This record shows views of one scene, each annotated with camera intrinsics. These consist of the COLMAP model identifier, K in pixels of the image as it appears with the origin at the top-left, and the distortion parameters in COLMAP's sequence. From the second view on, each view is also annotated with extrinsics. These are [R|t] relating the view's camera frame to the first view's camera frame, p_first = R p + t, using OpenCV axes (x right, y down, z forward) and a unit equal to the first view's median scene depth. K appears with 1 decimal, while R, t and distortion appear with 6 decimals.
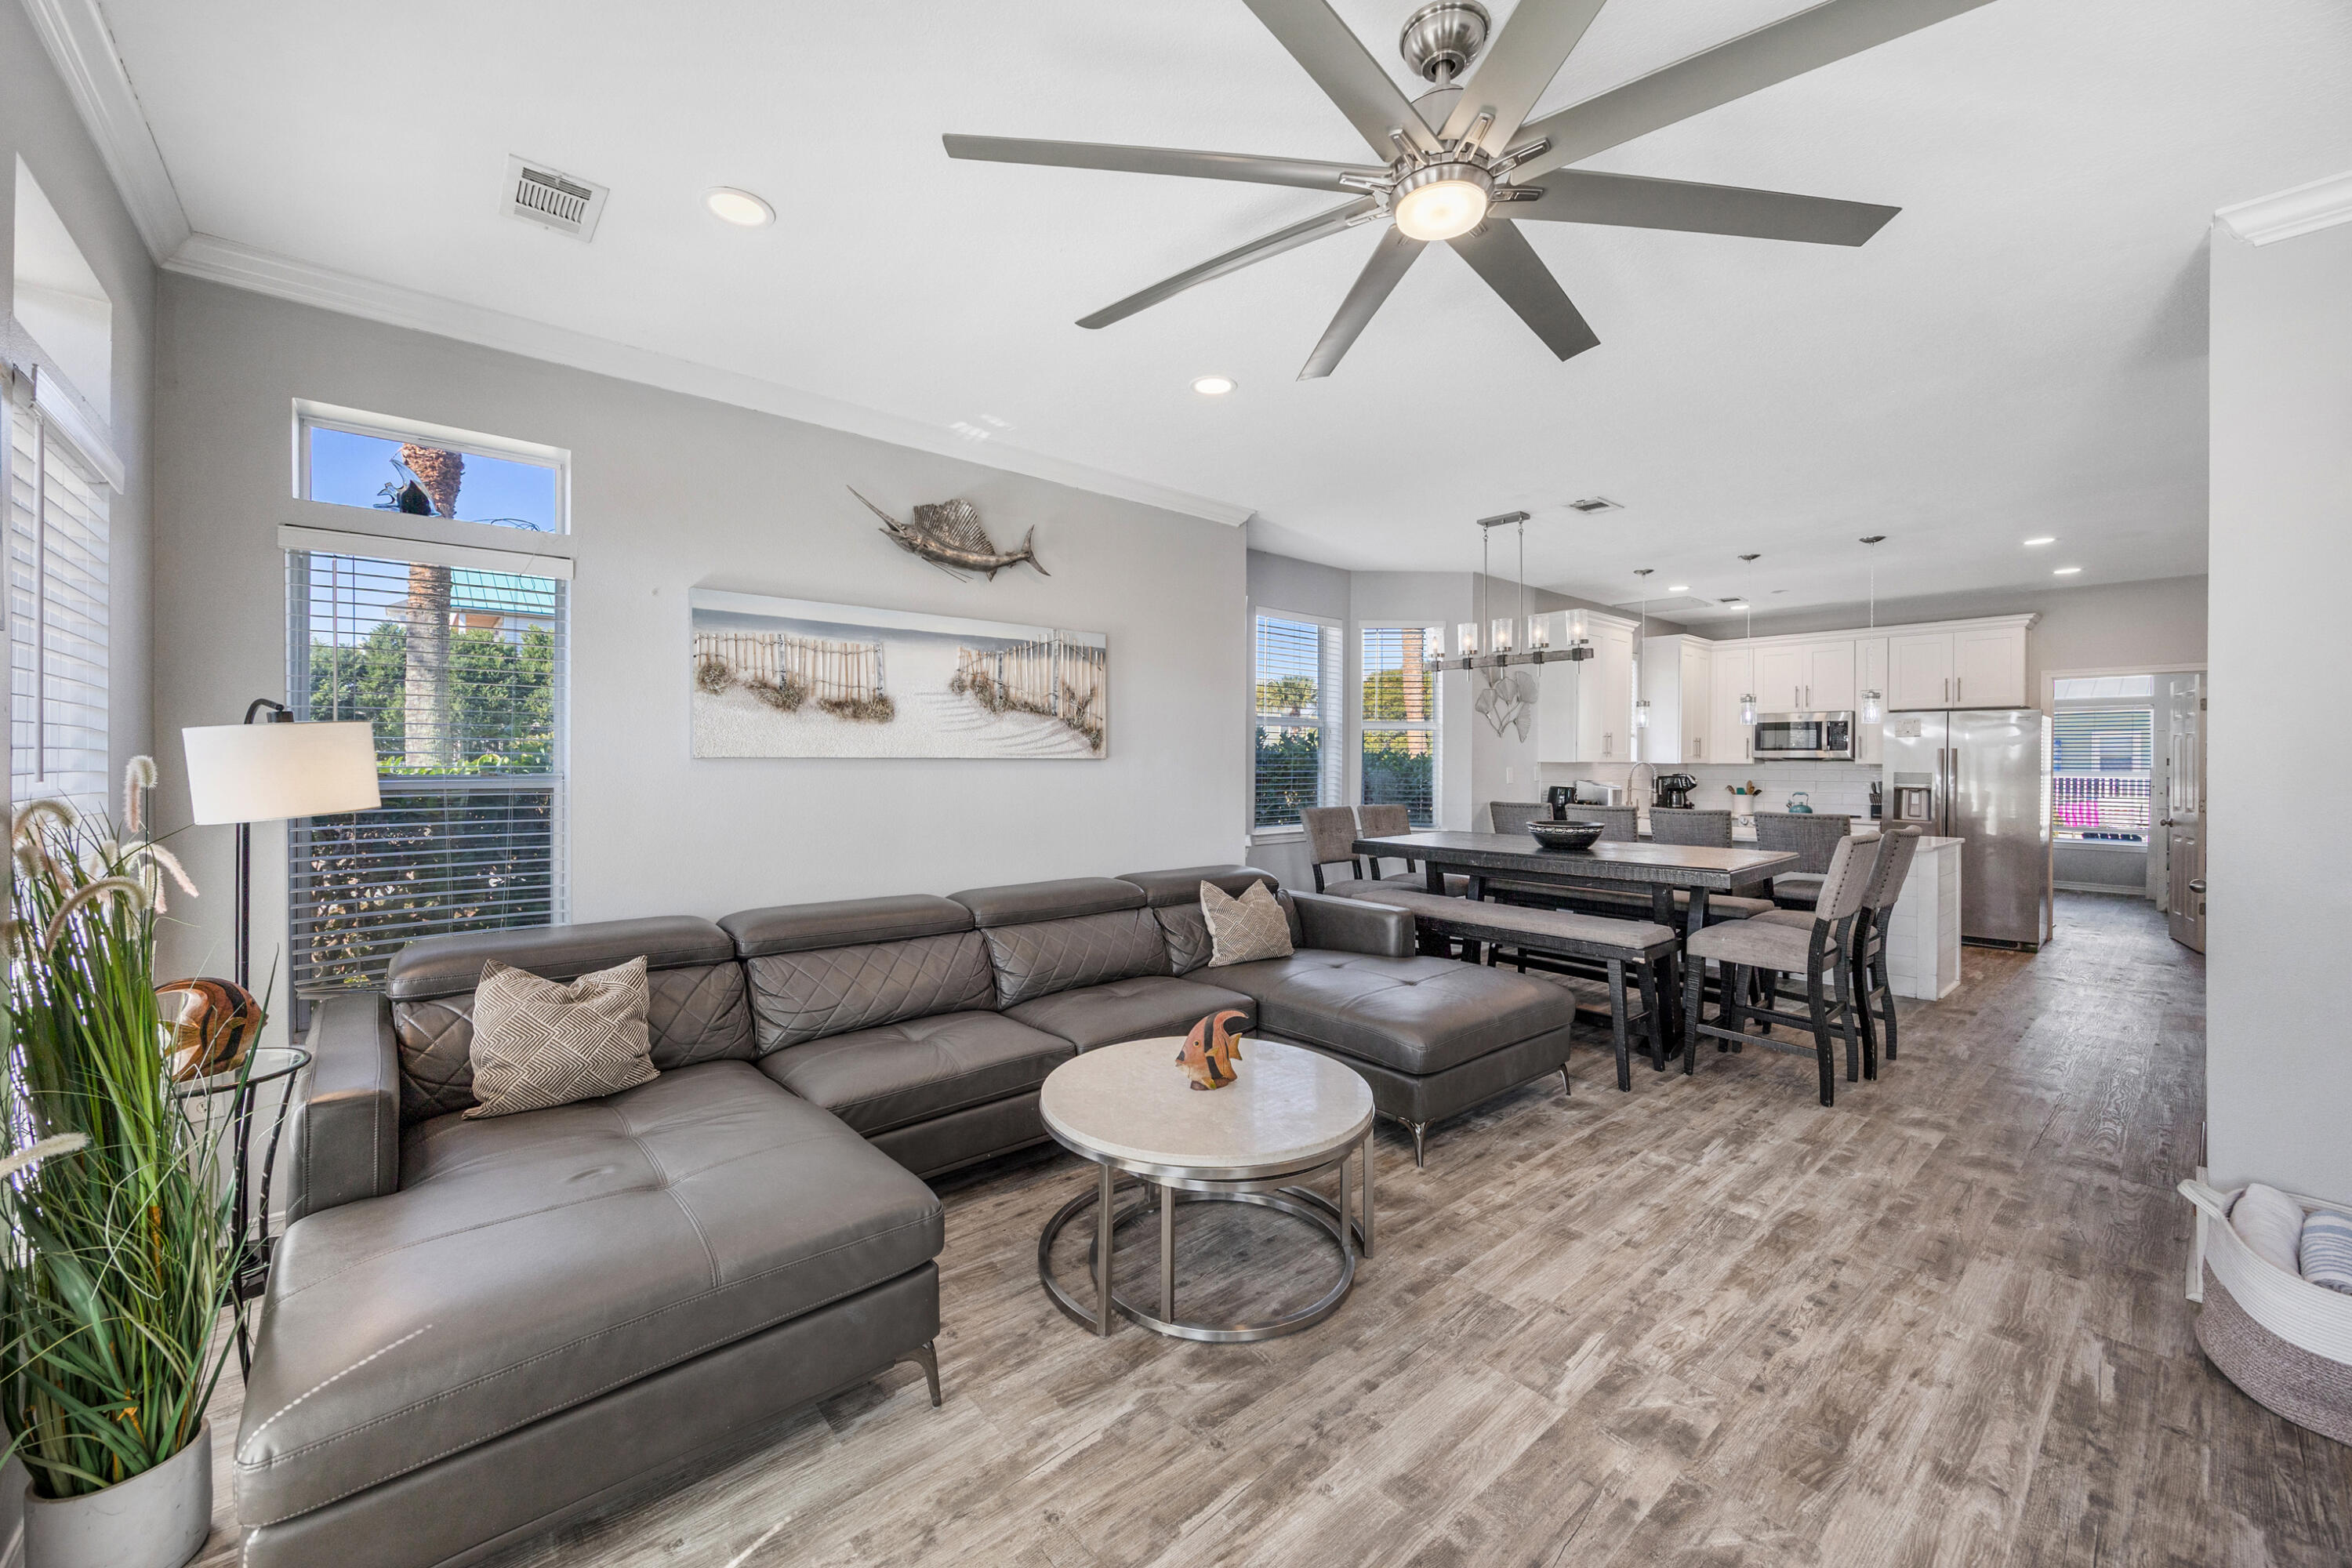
lens RADIAL K [[901.2, 0, 1182.0], [0, 901.2, 763.9], [0, 0, 1]] dist [-0.000524, 0.000016]
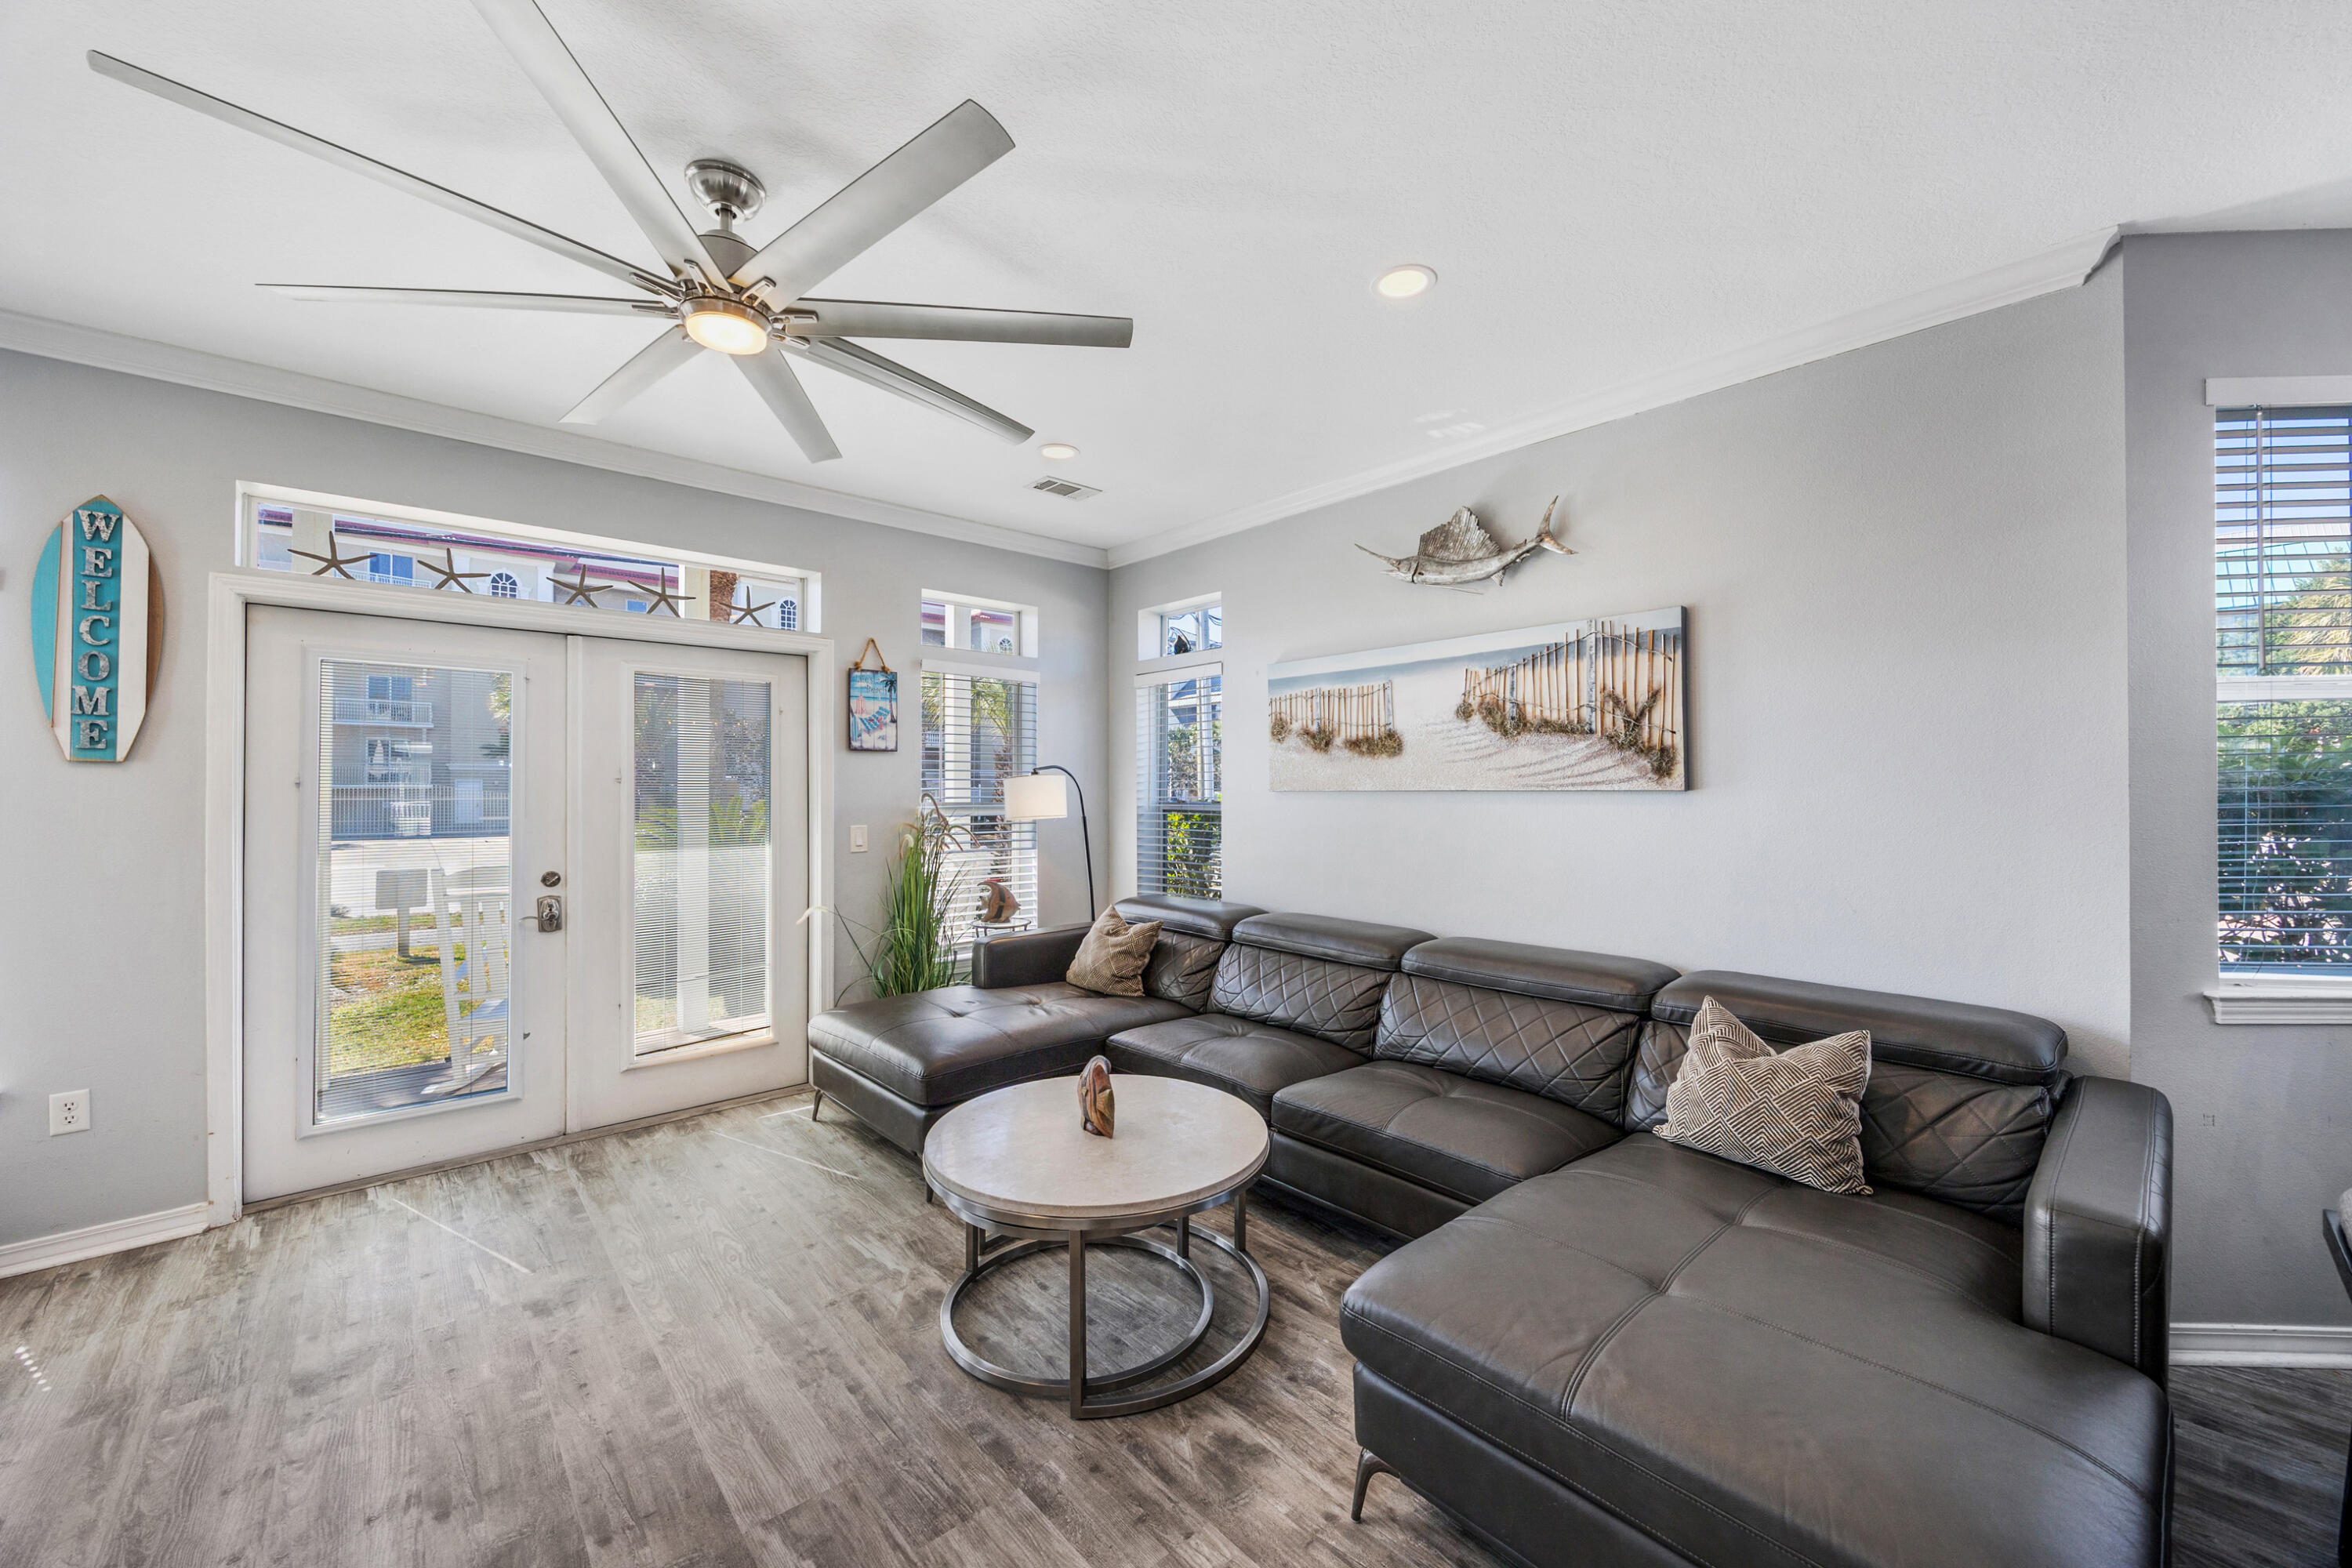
lens RADIAL K [[901.2, 0, 1191.2], [0, 901.2, 784.3], [0, 0, 1]] dist [-0.000524, 0.000016]
pose [[0.026249, -0.007760, -0.999625, 0.662140], [-0.000006, 0.999970, -0.007763, -0.005972], [0.999655, 0.000209, 0.026248, 0.705936]]
